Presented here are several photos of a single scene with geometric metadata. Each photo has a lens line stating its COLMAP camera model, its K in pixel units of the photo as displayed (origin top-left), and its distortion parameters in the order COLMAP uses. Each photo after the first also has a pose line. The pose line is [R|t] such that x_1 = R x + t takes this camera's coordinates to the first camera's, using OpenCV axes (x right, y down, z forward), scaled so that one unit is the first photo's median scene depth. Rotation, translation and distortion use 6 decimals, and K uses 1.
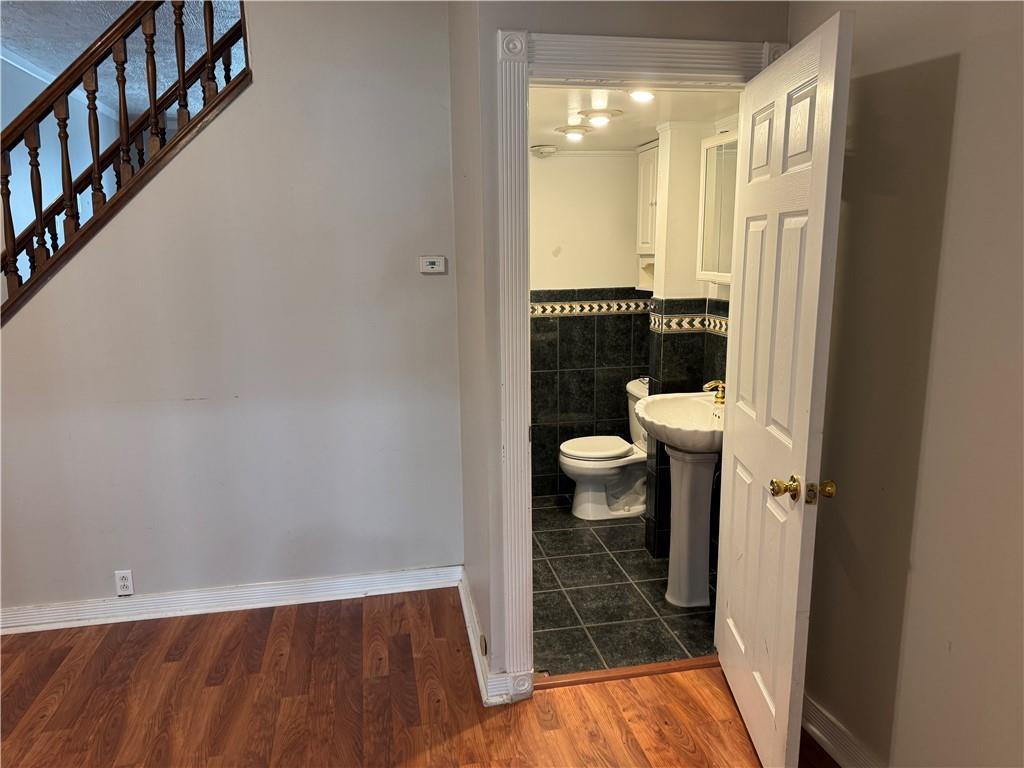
lens RADIAL K [[718.5, 0, 511.4], [0, 718.5, 391.6], [0, 0, 1]] dist [0.218100, -0.414457]
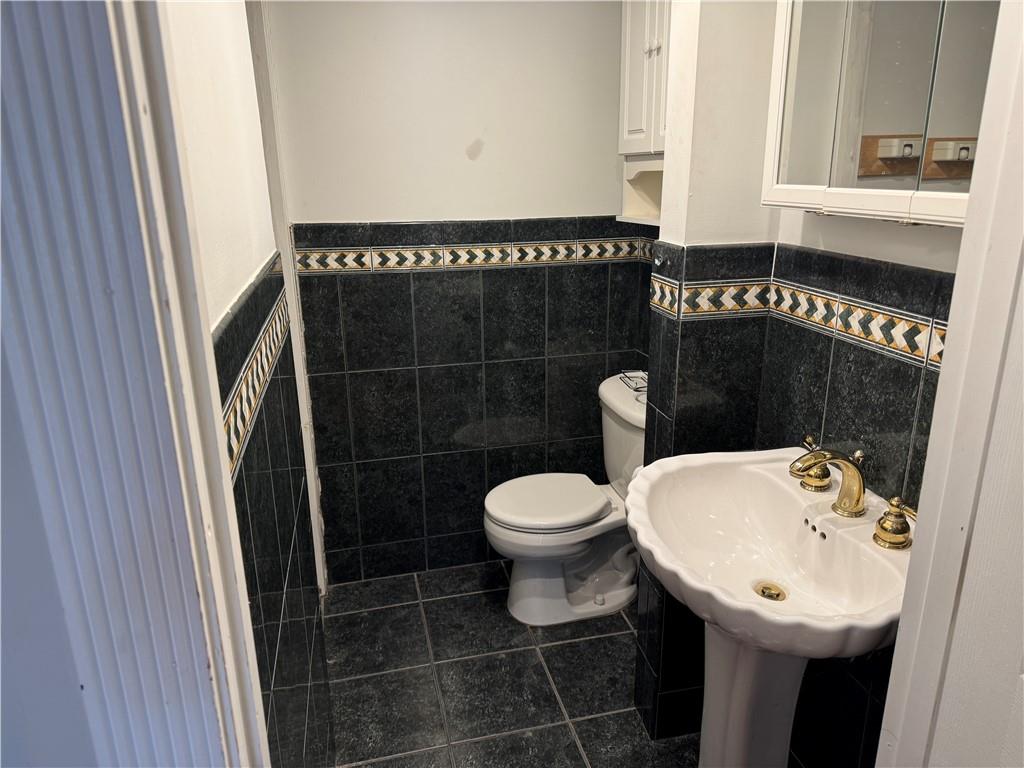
lens RADIAL K [[717.3, 0, 510.4], [0, 717.3, 390.0], [0, 0, 1]] dist [0.088424, -0.002414]
pose [[0.998851, -0.014430, 0.045696, 0.063624], [0.009742, 0.994818, 0.101200, -0.069376], [-0.046920, -0.100638, 0.993816, 0.444679]]
